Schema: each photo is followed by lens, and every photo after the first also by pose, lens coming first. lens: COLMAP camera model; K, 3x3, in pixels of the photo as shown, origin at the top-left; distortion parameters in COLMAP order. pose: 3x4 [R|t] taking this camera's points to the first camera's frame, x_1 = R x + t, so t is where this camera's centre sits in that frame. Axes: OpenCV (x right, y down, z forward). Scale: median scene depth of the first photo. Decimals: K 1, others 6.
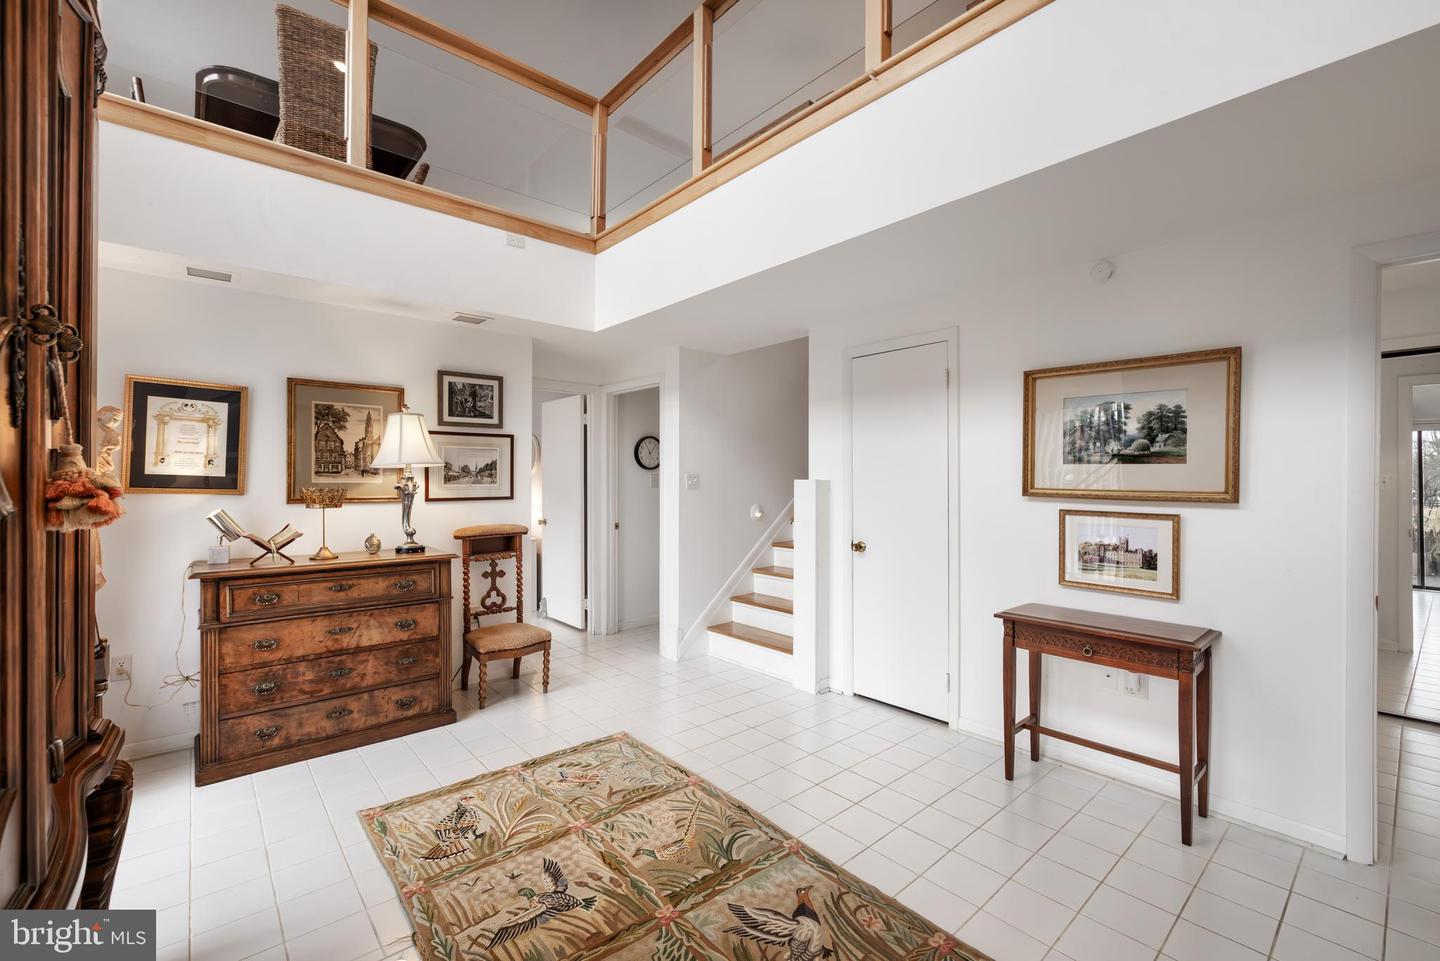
lens RADIAL K [[610.6, 0, 718.5], [0, 610.6, 479.6], [0, 0, 1]] dist [0.001043, 0.000011]
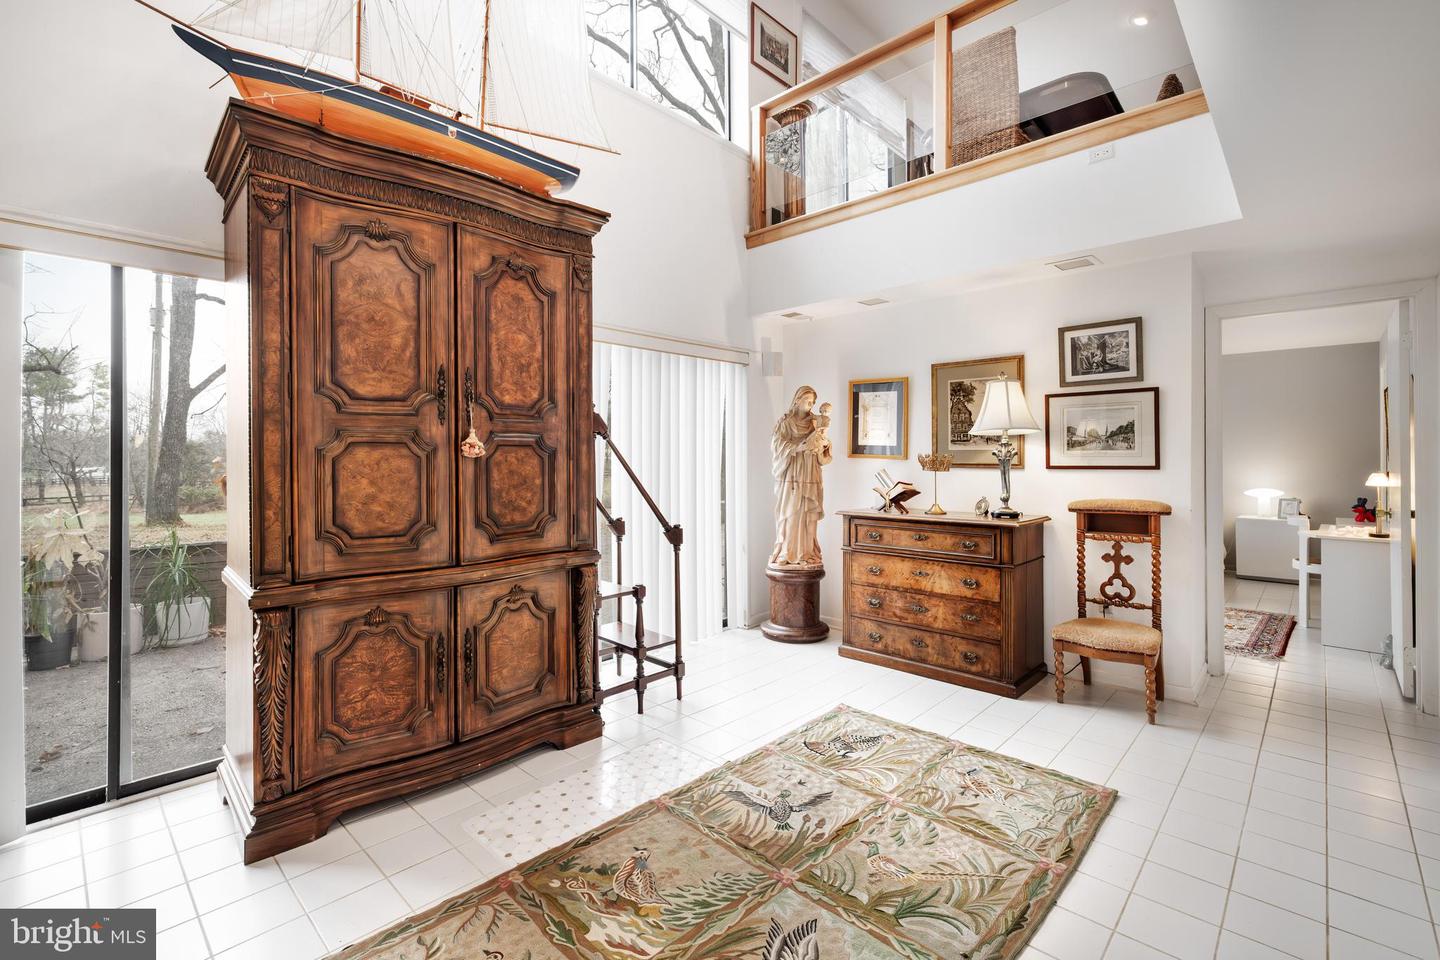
lens RADIAL K [[628.8, 0, 707.2], [0, 628.8, 456.1], [0, 0, 1]] dist [-0.000623, -0.000034]
pose [[0.097183, -0.004001, -0.995259, 0.502568], [0.002309, 0.999990, -0.003795, 0.020723], [0.995264, -0.001929, 0.097191, 0.426356]]
